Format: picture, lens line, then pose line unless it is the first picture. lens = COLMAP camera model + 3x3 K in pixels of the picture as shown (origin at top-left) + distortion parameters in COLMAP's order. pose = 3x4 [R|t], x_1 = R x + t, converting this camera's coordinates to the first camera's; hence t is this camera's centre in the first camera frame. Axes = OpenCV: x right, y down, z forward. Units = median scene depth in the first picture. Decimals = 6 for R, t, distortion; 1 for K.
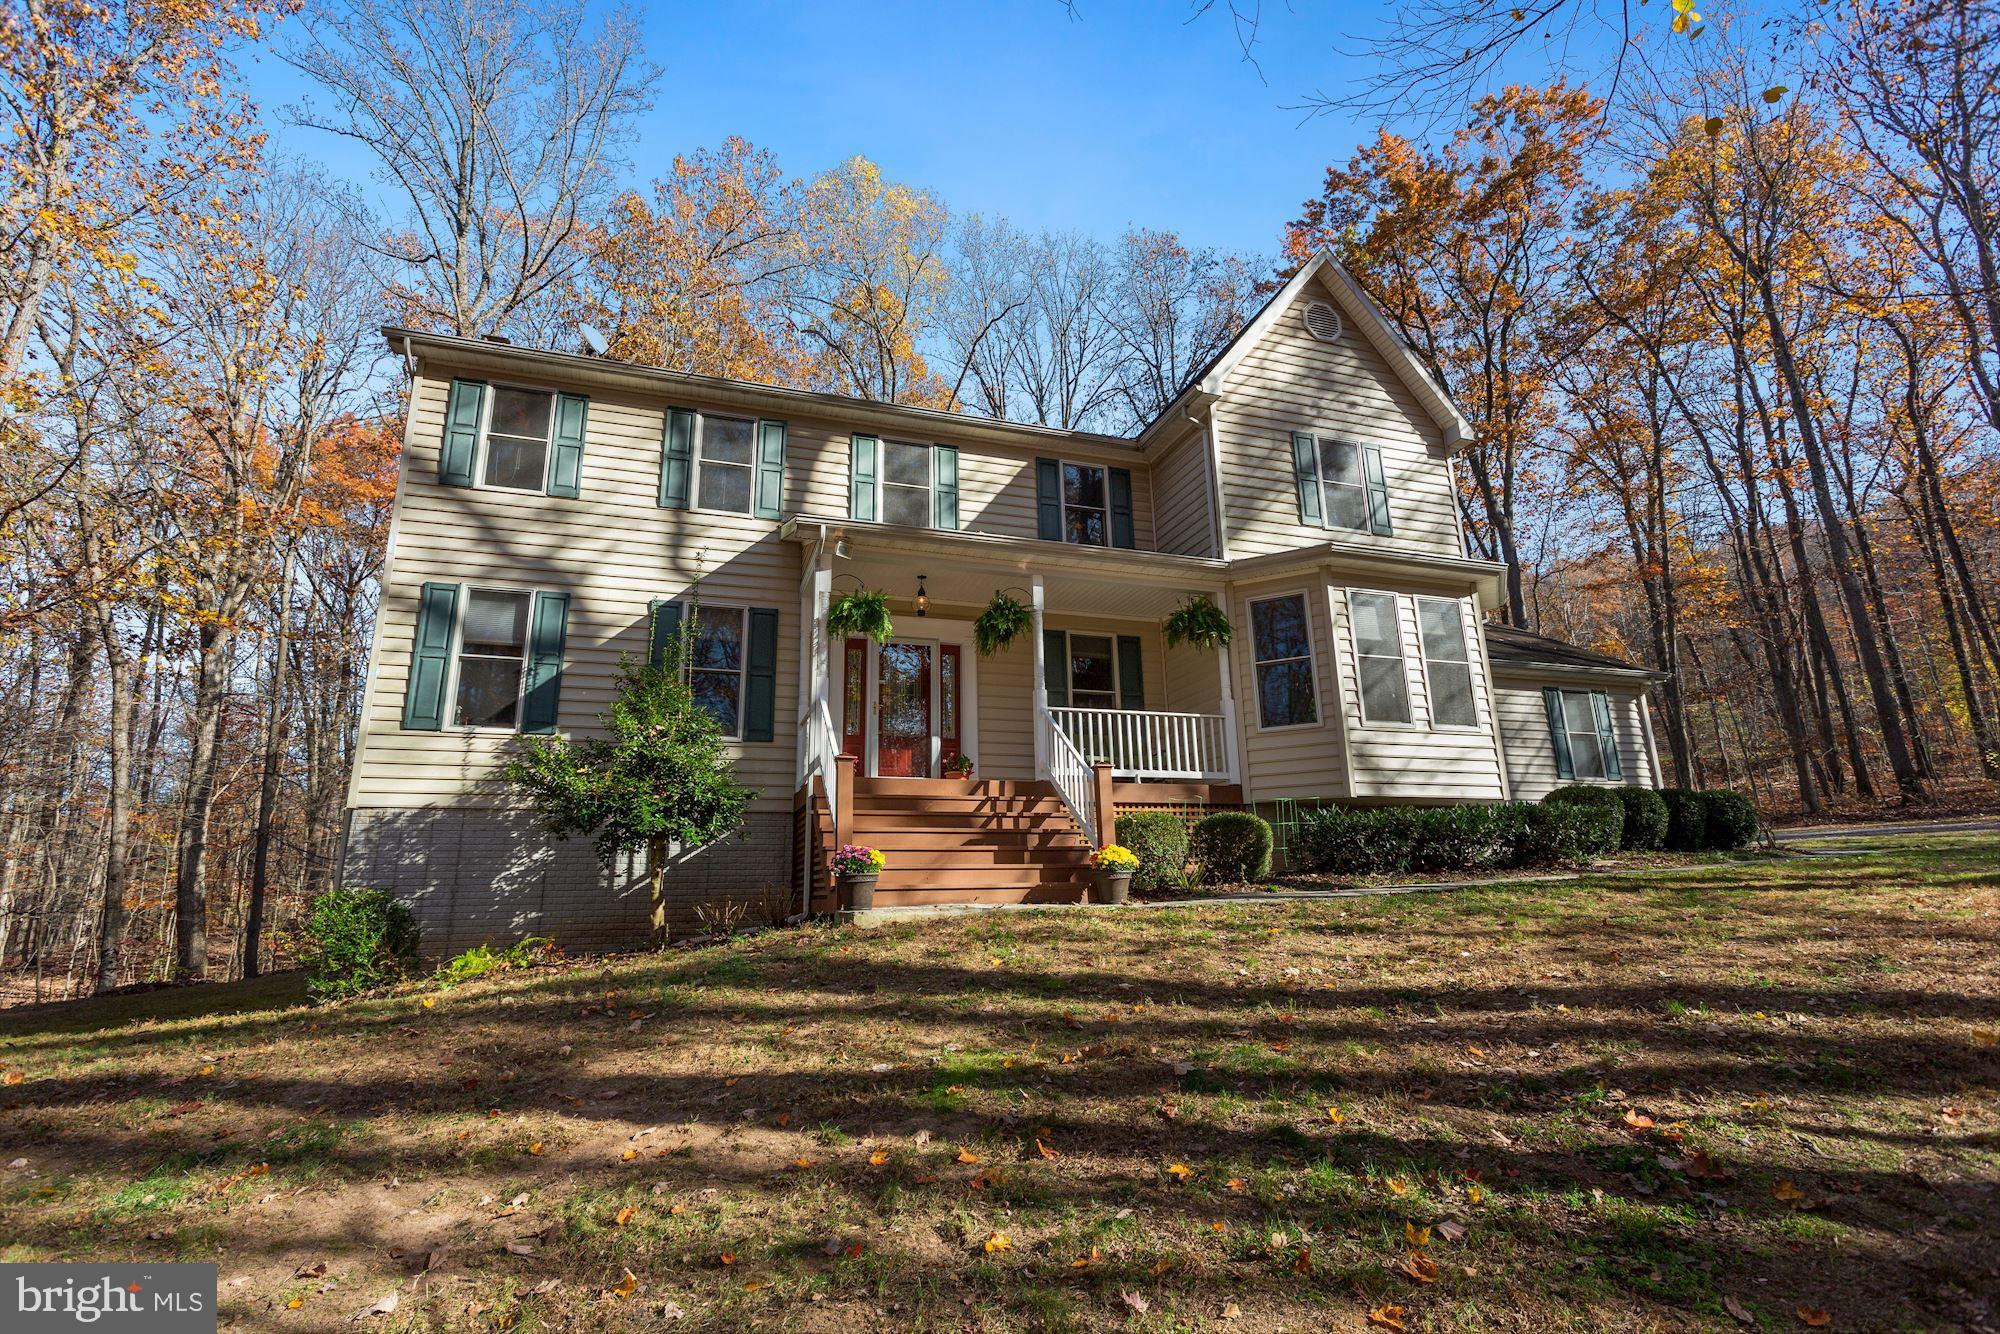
lens RADIAL K [[959.7, 0, 986.0], [0, 959.7, 655.4], [0, 0, 1]] dist [-0.000552, 0.000570]
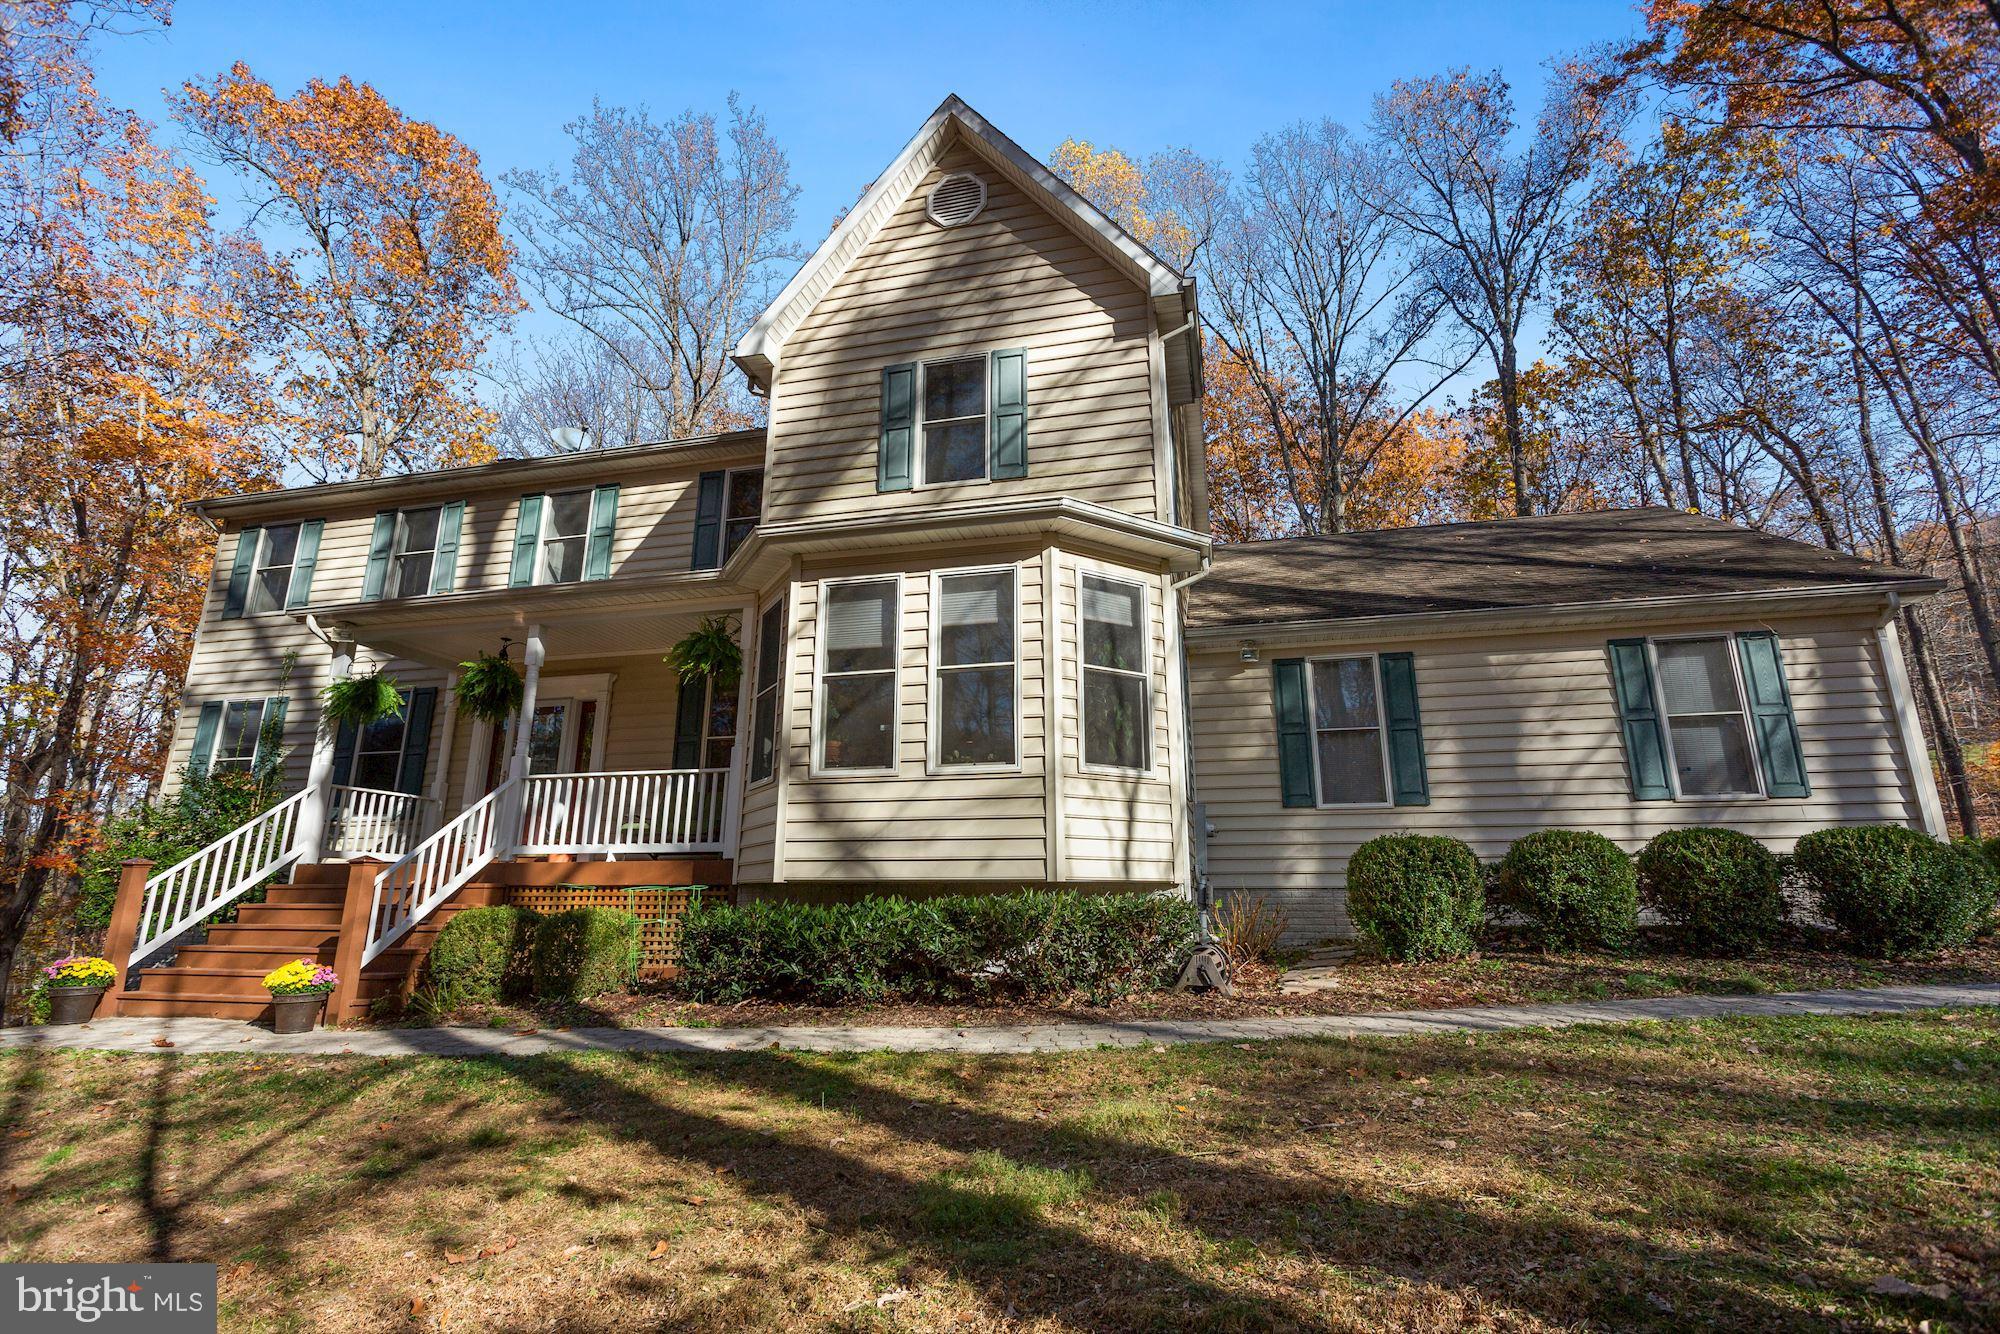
lens RADIAL K [[959.7, 0, 986.0], [0, 959.7, 655.4], [0, 0, 1]] dist [-0.000552, 0.000570]
pose [[0.836054, -0.118220, -0.535759, 0.752541], [0.120734, 0.992215, -0.030536, 0.018650], [0.535198, -0.039155, 0.843819, 0.408117]]
